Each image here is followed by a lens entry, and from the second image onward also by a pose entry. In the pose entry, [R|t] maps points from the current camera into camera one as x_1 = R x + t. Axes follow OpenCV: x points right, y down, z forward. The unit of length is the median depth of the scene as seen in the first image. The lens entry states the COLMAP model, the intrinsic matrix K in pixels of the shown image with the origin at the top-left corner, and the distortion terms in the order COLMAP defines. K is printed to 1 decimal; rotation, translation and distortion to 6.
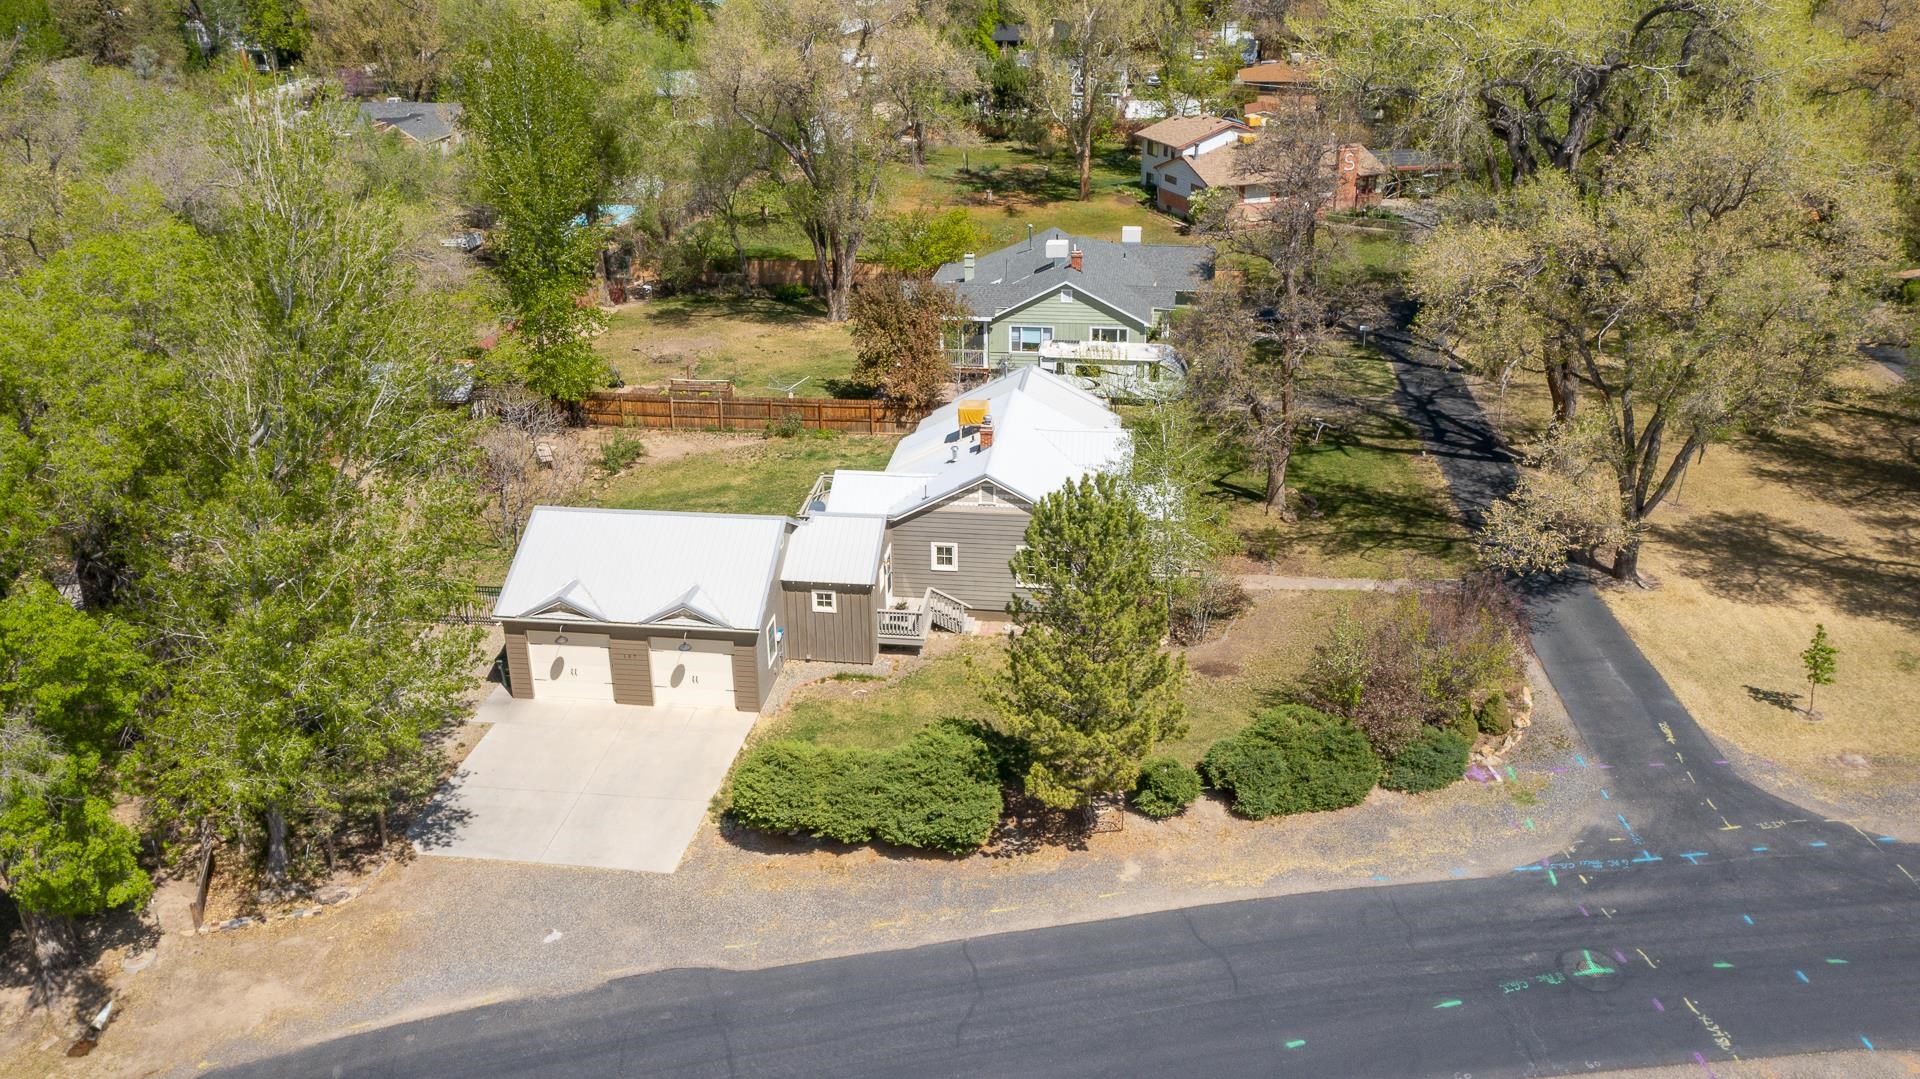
lens RADIAL K [[1530.4, 0, 970.1], [0, 1530.4, 547.9], [0, 0, 1]] dist [-0.011551, 0.003229]
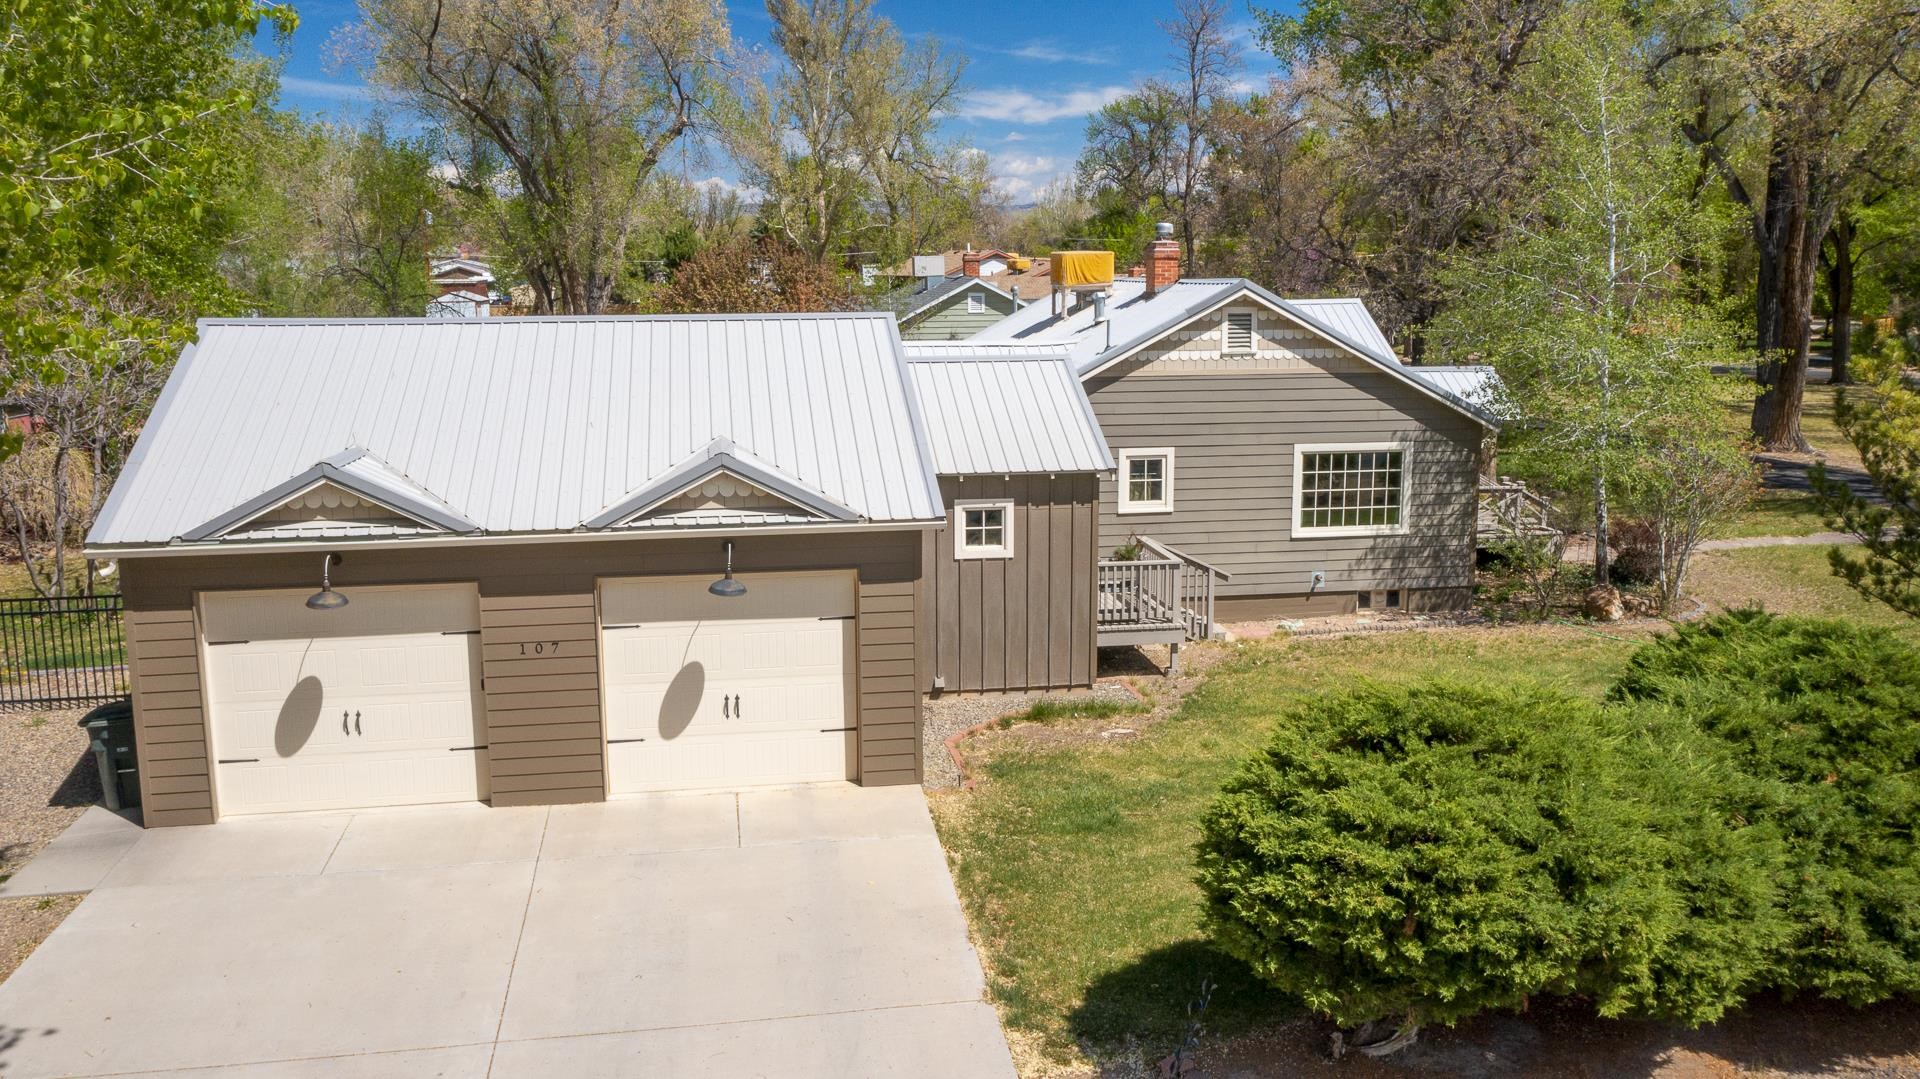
lens RADIAL K [[1530.4, 0, 957.6], [0, 1530.4, 530.8], [0, 0, 1]] dist [-0.011551, 0.003229]
pose [[0.957906, -0.047333, 0.283155, -0.226505], [0.113482, 0.968415, -0.222022, 0.129998], [-0.263702, 0.244809, 0.933022, 0.648364]]
